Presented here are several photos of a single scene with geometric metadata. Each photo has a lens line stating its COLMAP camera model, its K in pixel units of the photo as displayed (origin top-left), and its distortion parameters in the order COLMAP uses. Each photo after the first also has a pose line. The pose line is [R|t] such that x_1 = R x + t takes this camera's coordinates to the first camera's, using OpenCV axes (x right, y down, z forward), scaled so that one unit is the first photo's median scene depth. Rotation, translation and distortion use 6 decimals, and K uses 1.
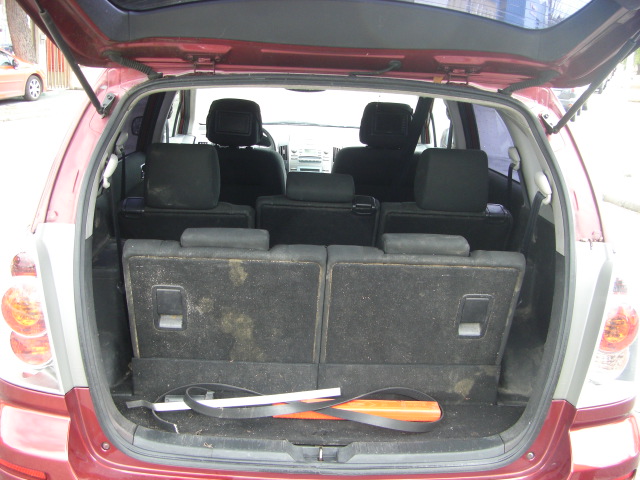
lens RADIAL K [[722.4, 0, 302.0], [0, 722.4, 240.5], [0, 0, 1]] dist [-0.203465, 0.177950]
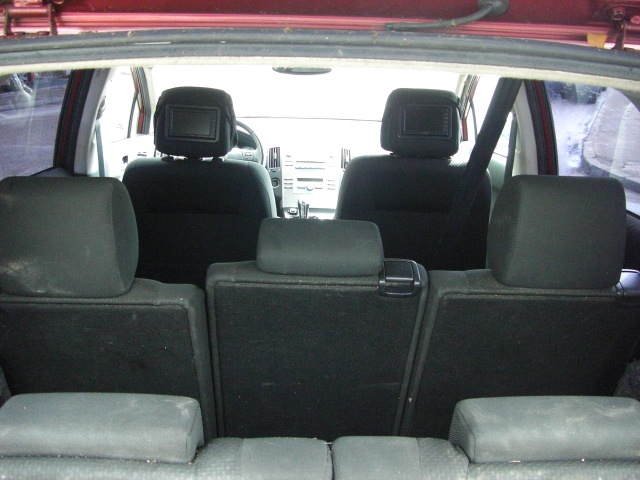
lens RADIAL K [[722.4, 0, 302.0], [0, 722.4, 240.5], [0, 0, 1]] dist [-0.203465, 0.177950]
pose [[0.999833, -0.014274, -0.011440, 0.017878], [0.014529, 0.999641, 0.022525, -0.092377], [0.011114, -0.022687, 0.999681, 0.449520]]
